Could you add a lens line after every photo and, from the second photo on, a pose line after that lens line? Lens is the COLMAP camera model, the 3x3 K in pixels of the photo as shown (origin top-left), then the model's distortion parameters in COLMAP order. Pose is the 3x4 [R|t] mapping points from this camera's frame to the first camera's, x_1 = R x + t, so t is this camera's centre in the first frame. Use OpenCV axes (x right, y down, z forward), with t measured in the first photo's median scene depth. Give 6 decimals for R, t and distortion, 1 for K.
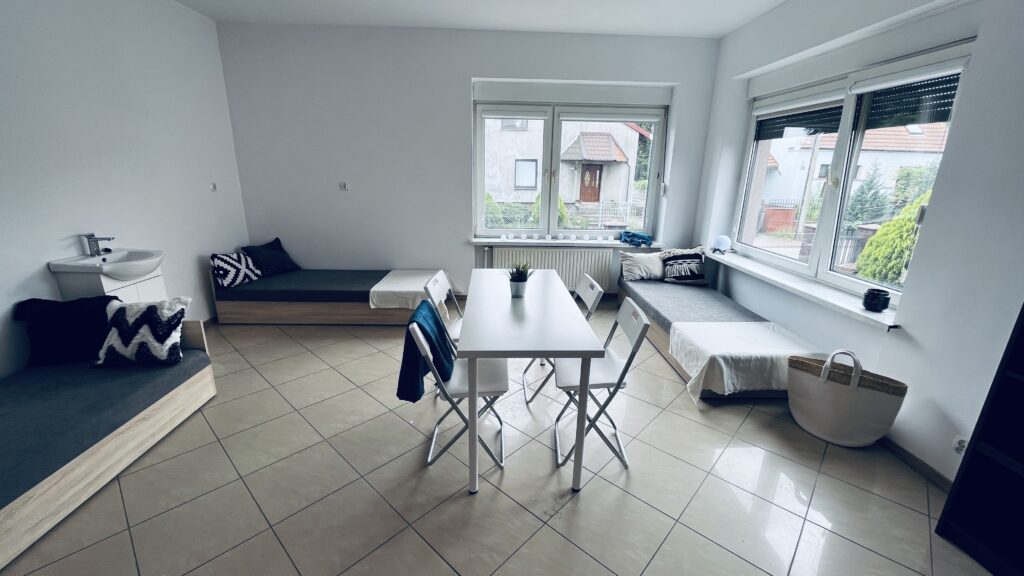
lens RADIAL K [[412.2, 0, 512.0], [0, 412.2, 288.0], [0, 0, 1]] dist [-0.002617, -0.000396]
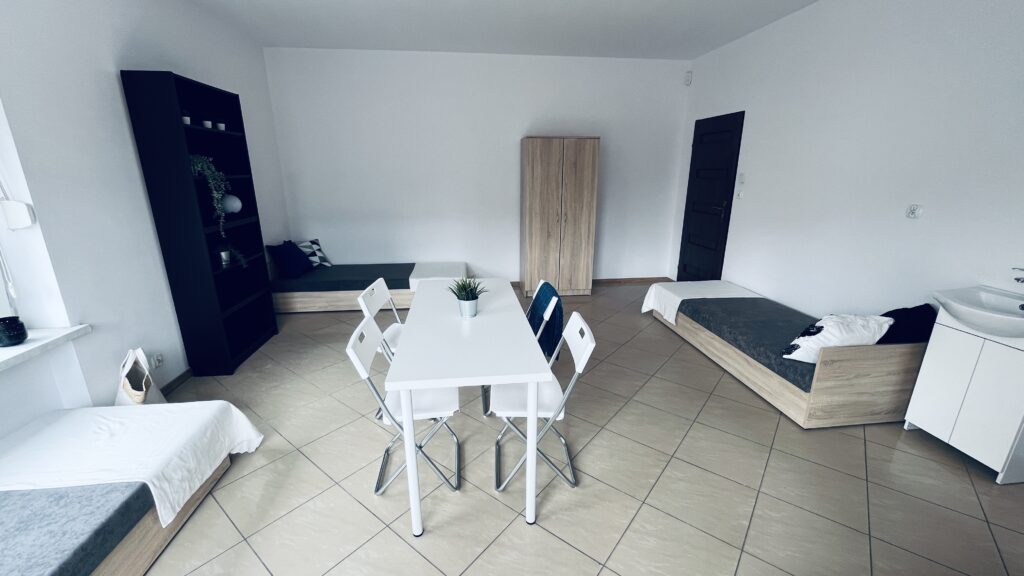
lens RADIAL K [[412.2, 0, 512.0], [0, 412.2, 288.0], [0, 0, 1]] dist [-0.002617, -0.000396]
pose [[-0.996421, -0.004683, -0.084401, -0.006696], [-0.048622, 0.848514, 0.526934, -0.584823], [0.069148, 0.529152, -0.845705, 2.037175]]
